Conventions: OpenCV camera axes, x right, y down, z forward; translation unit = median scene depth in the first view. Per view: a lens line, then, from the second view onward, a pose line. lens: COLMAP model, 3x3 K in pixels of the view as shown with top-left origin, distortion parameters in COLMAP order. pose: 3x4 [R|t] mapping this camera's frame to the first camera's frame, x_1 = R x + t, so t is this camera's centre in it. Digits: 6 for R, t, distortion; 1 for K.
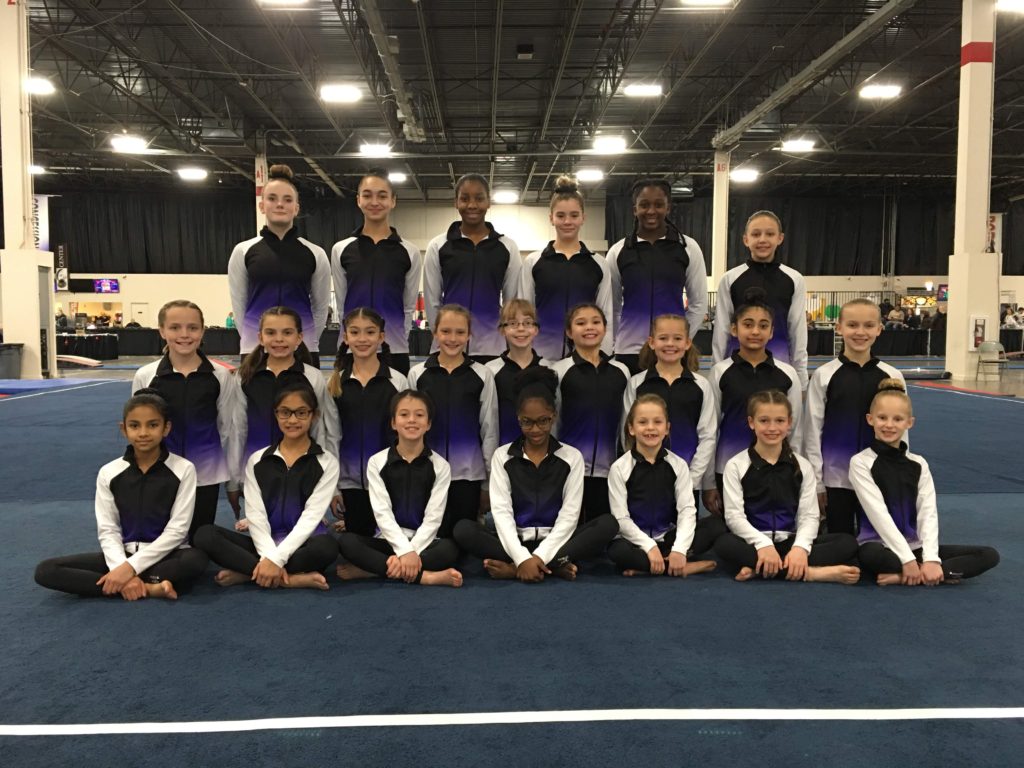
lens RADIAL K [[875.9, 0, 516.0], [0, 875.9, 387.0], [0, 0, 1]] dist [0.043660, -0.009900]
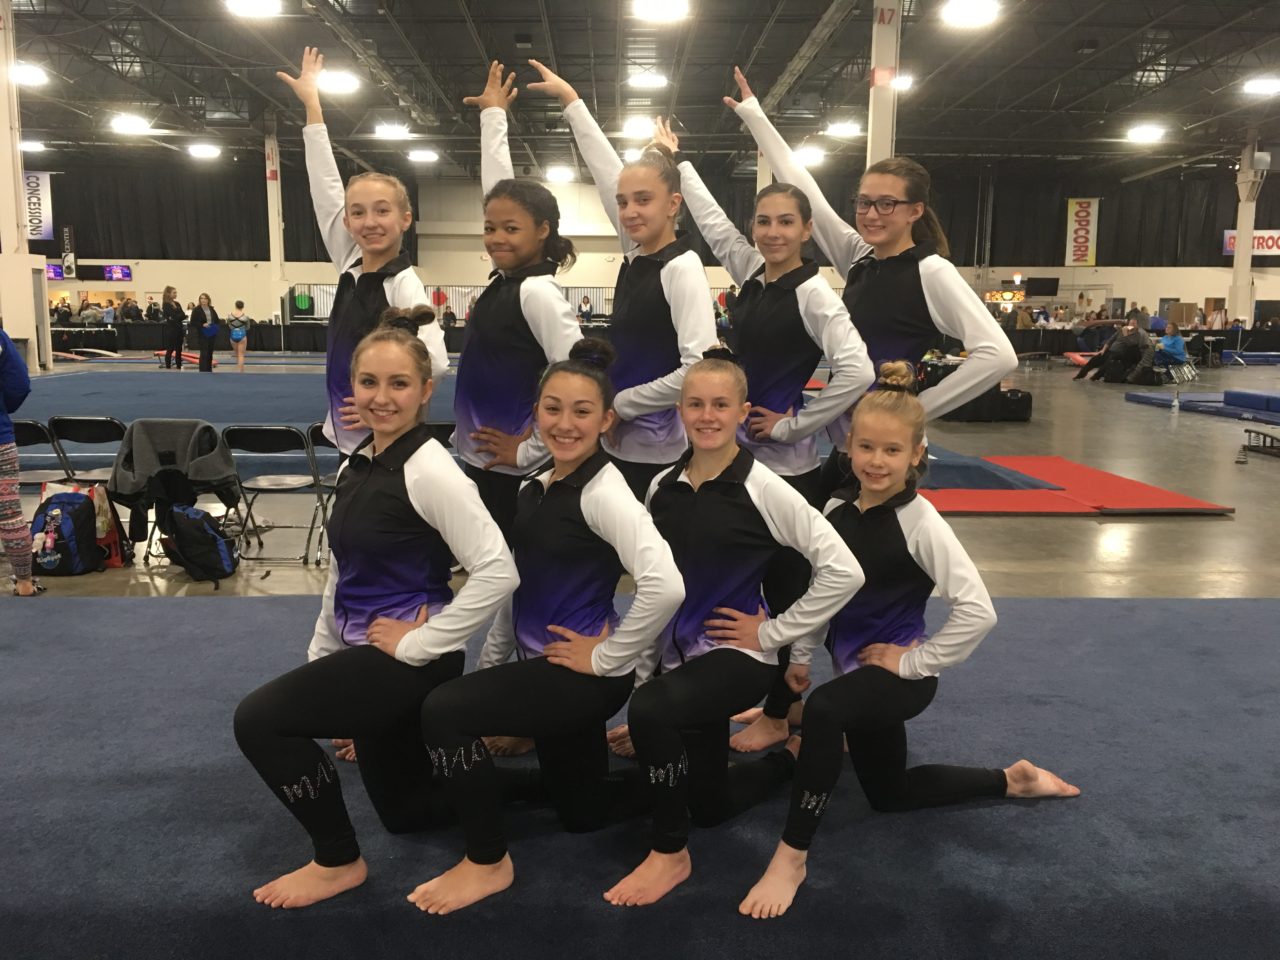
lens RADIAL K [[1094.9, 0, 633.3], [0, 1094.9, 479.6], [0, 0, 1]] dist [0.043660, -0.009900]
pose [[0.999854, 0.008067, -0.015087, 0.093669], [-0.006861, 0.996902, 0.078354, 0.005211], [0.015672, -0.078239, 0.996811, -0.155493]]
